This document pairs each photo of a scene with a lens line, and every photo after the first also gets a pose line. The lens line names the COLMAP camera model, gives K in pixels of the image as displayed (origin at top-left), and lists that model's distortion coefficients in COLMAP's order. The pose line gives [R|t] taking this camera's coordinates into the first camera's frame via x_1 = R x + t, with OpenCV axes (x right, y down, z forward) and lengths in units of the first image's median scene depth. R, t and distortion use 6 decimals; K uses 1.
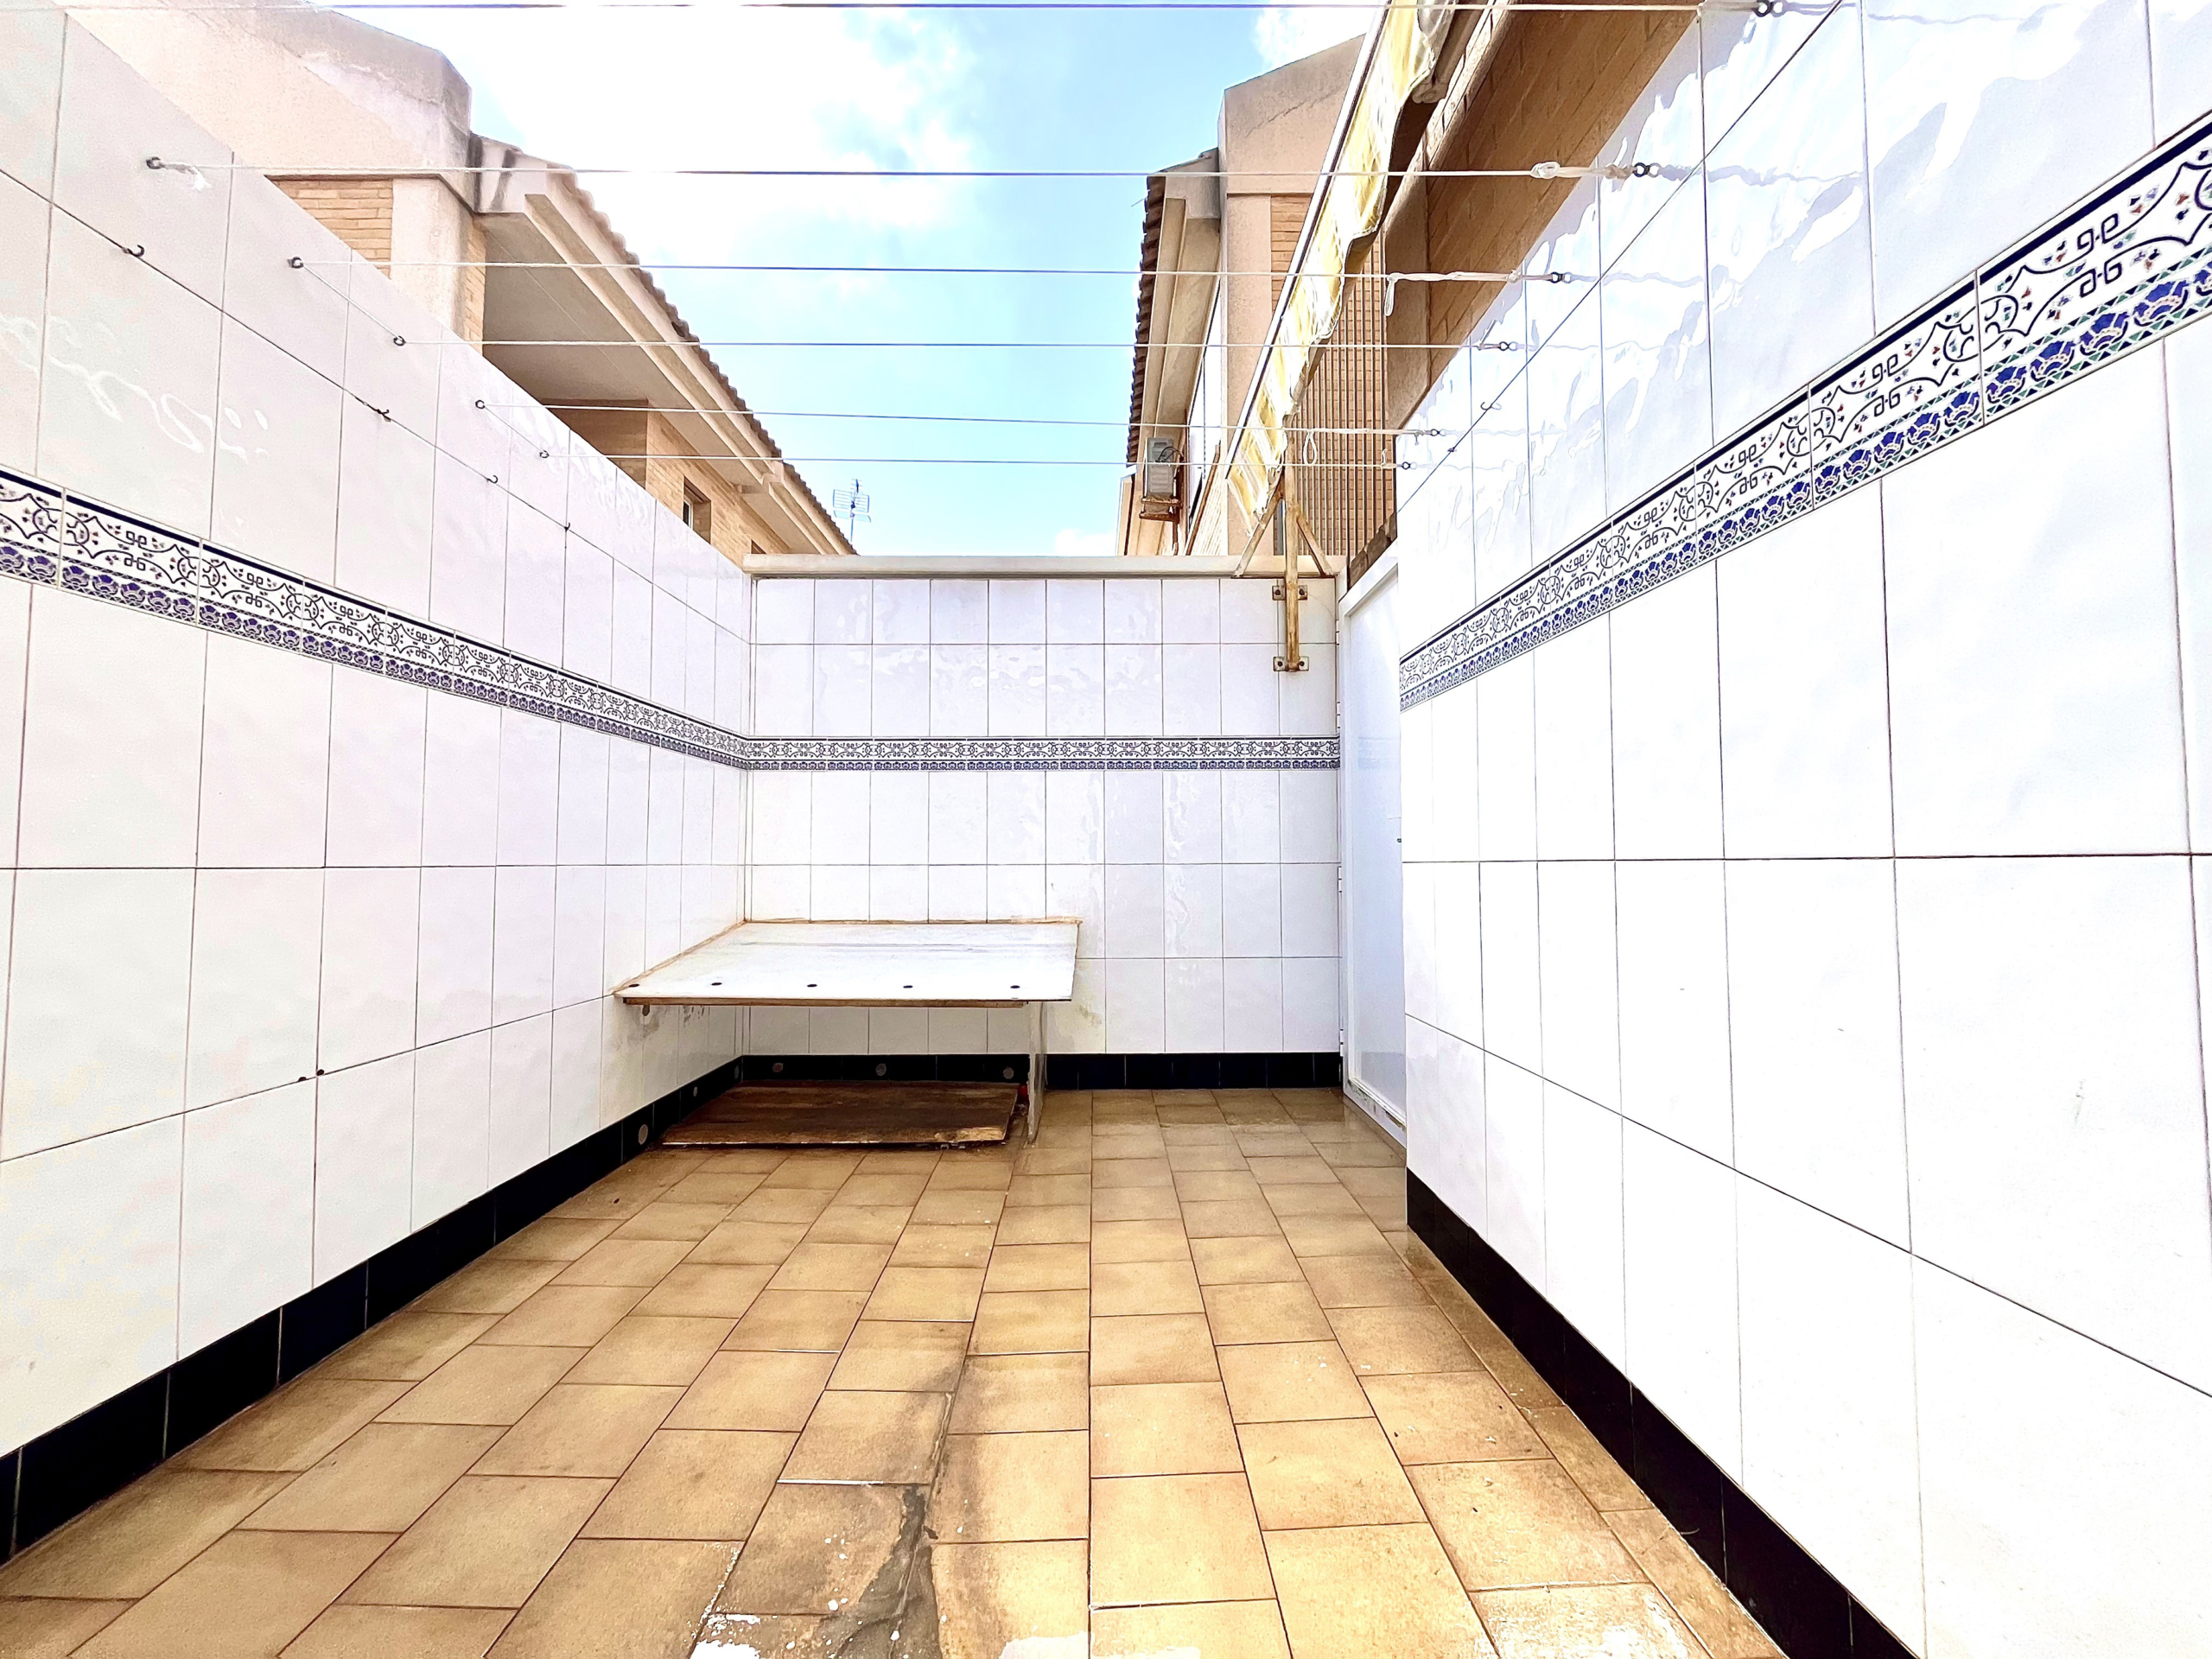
lens RADIAL K [[891.5, 0, 1105.8], [0, 891.5, 829.9], [0, 0, 1]] dist [-0.003390, -0.000212]
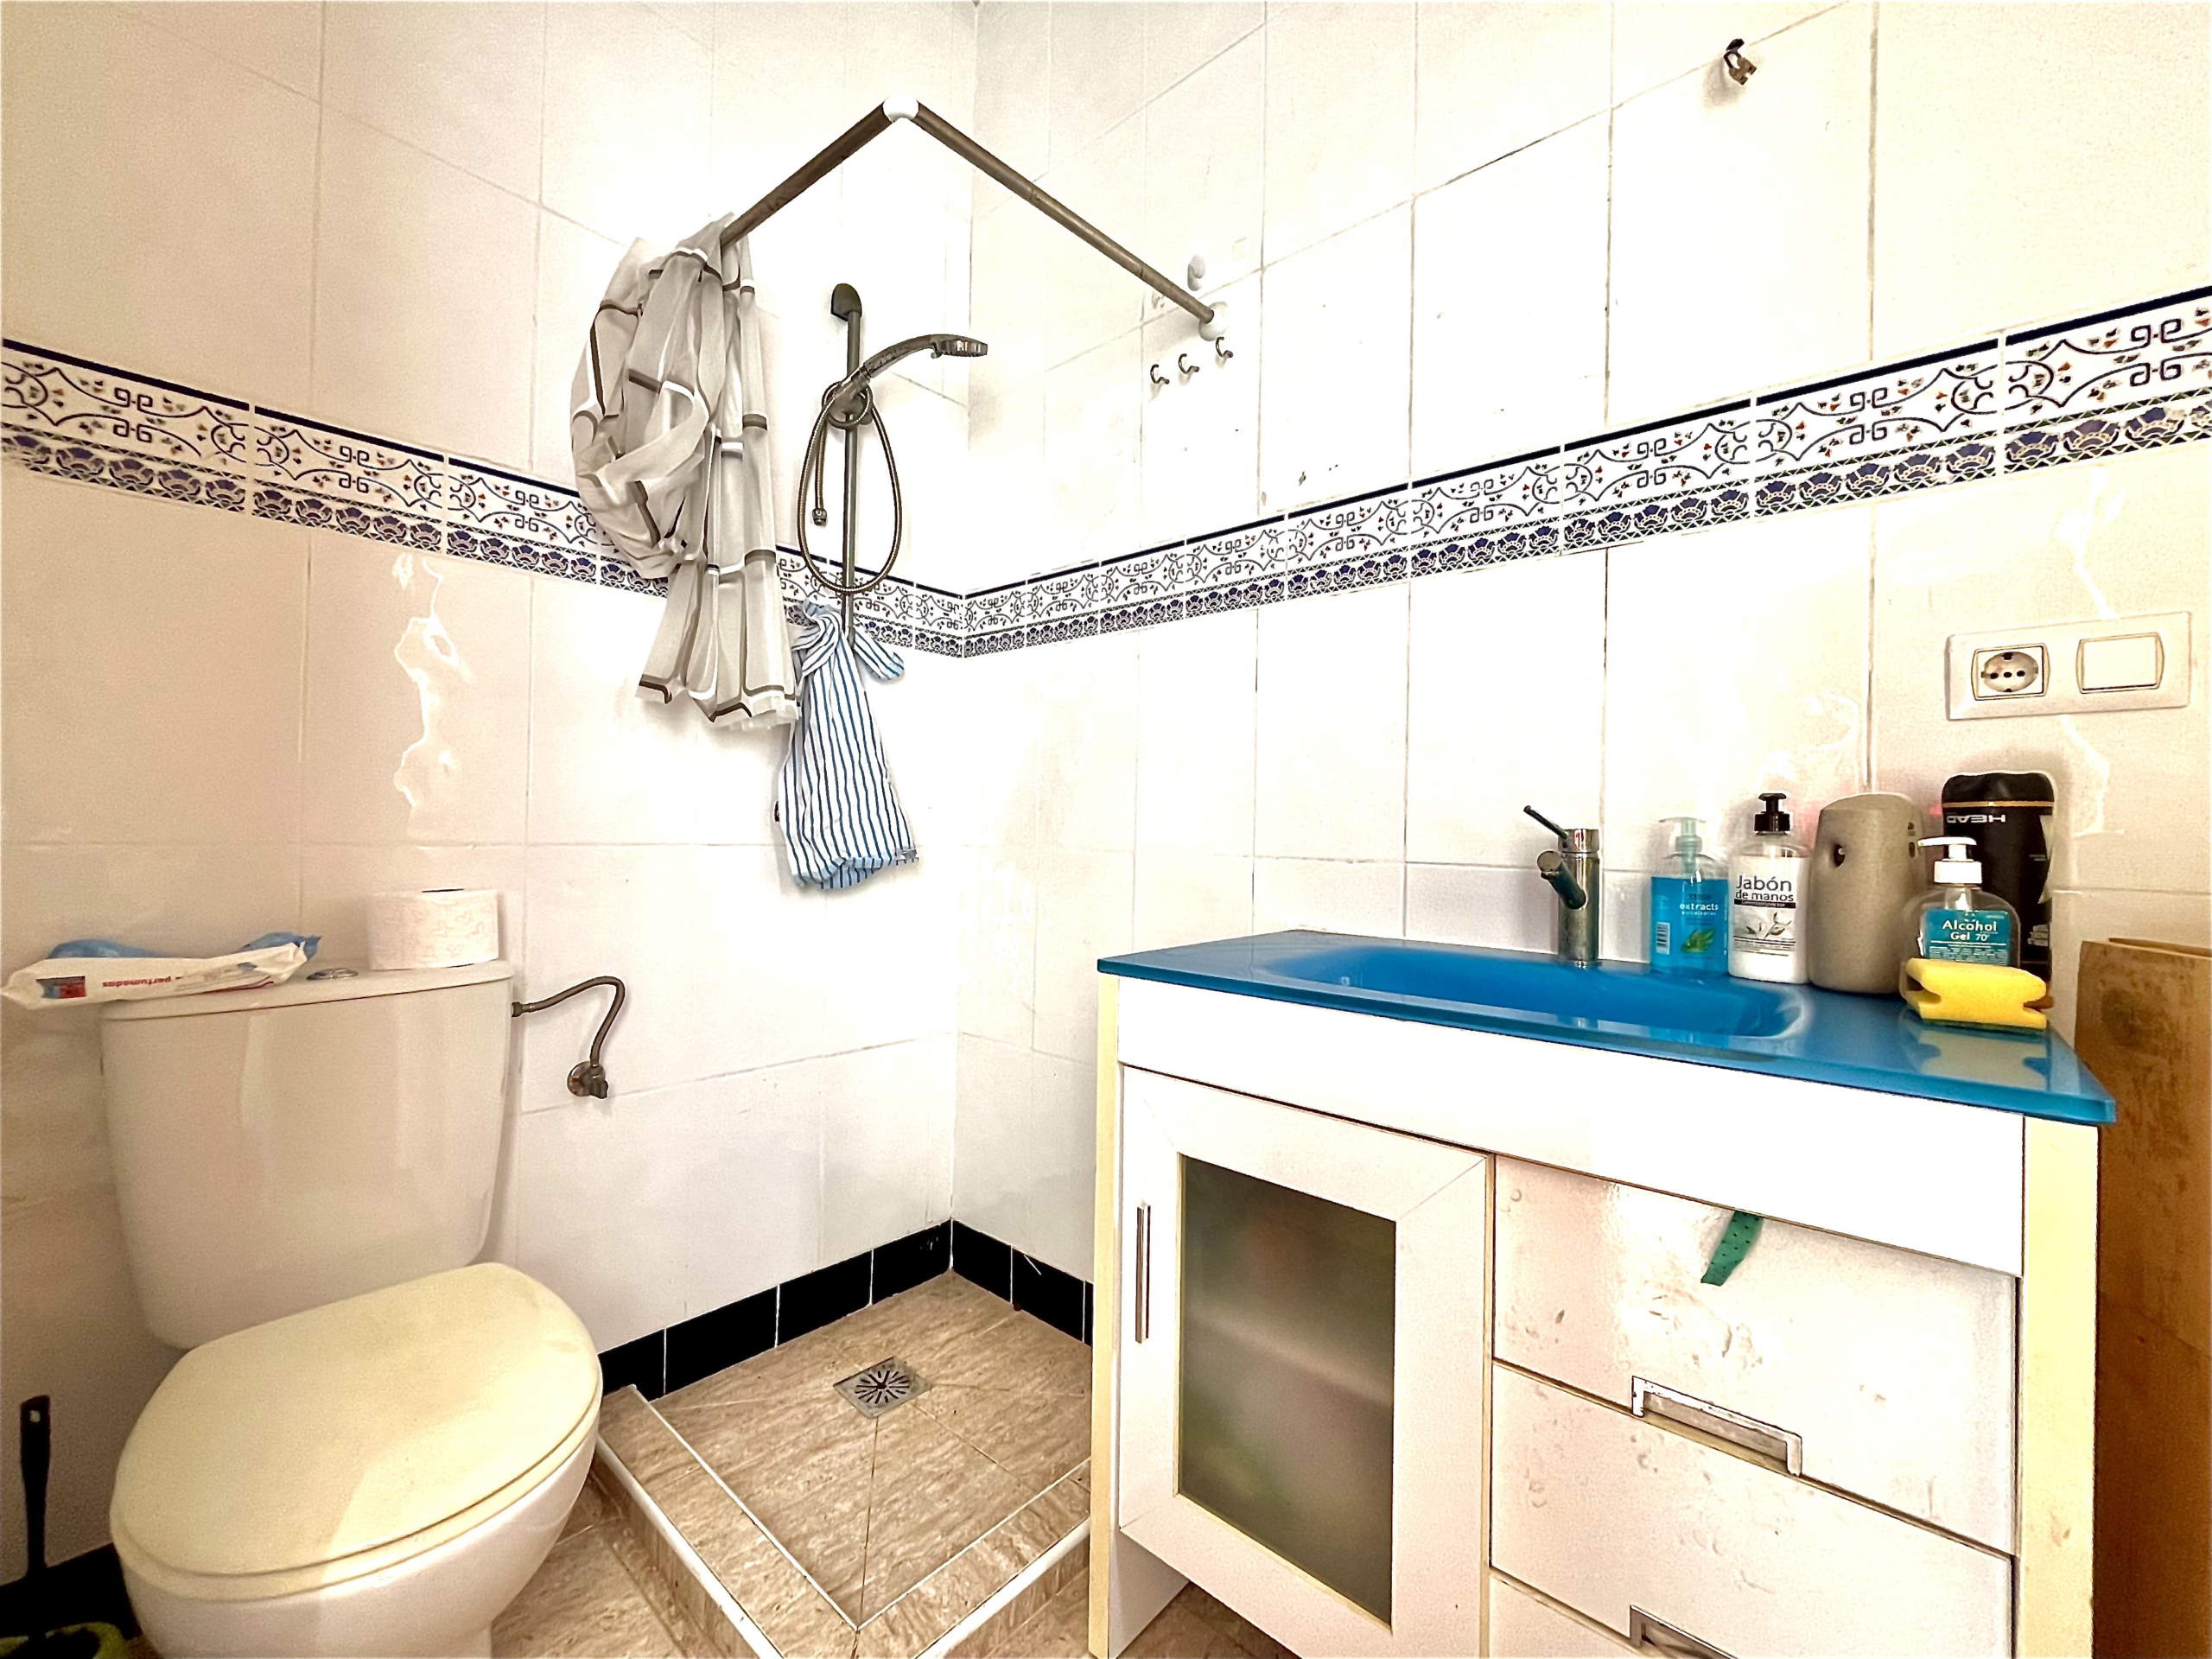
lens RADIAL K [[891.5, 0, 1108.5], [0, 891.5, 847.0], [0, 0, 1]] dist [-0.003390, -0.000212]
pose [[0.746865, -0.000747, -0.664975, 0.013248], [0.029821, 0.999031, 0.032371, 0.038079], [0.664307, -0.044007, 0.746163, 0.751860]]
